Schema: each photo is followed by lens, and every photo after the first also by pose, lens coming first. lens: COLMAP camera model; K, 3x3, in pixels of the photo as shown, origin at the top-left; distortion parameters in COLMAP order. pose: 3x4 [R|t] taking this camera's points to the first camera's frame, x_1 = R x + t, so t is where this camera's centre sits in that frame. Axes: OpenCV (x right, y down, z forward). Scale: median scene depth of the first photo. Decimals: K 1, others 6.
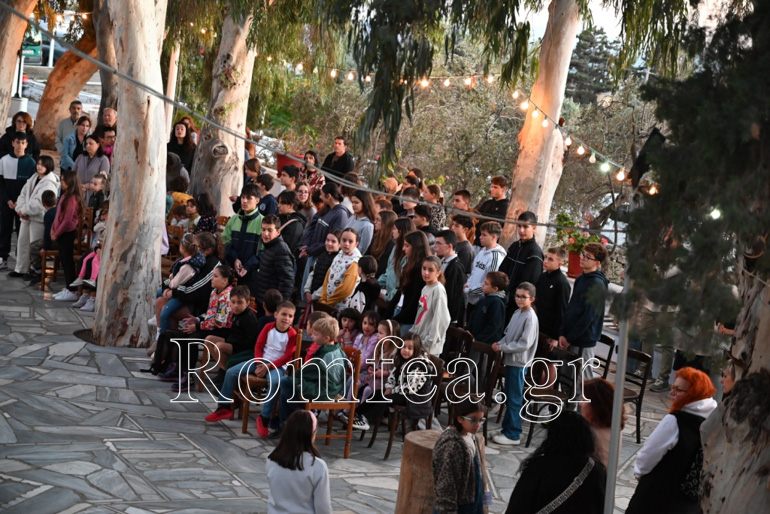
lens RADIAL K [[1556.5, 0, 384.9], [0, 1556.5, 257.3], [0, 0, 1]] dist [0.060963, 0.000000]
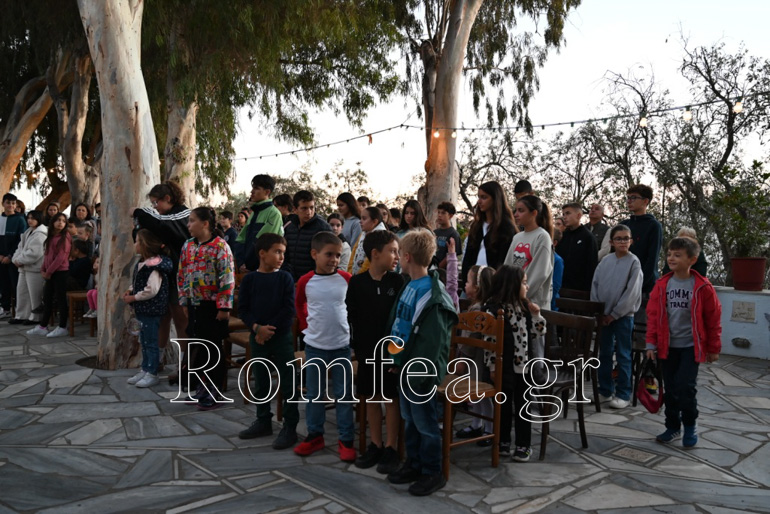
lens RADIAL K [[680.3, 0, 385.1], [0, 680.3, 255.9], [0, 0, 1]] dist [-0.000621, -0.002820]
pose [[0.959416, -0.109229, 0.259980, -0.124791], [0.131655, 0.988791, -0.070419, 0.039831], [-0.249374, 0.101789, 0.963043, 0.574794]]
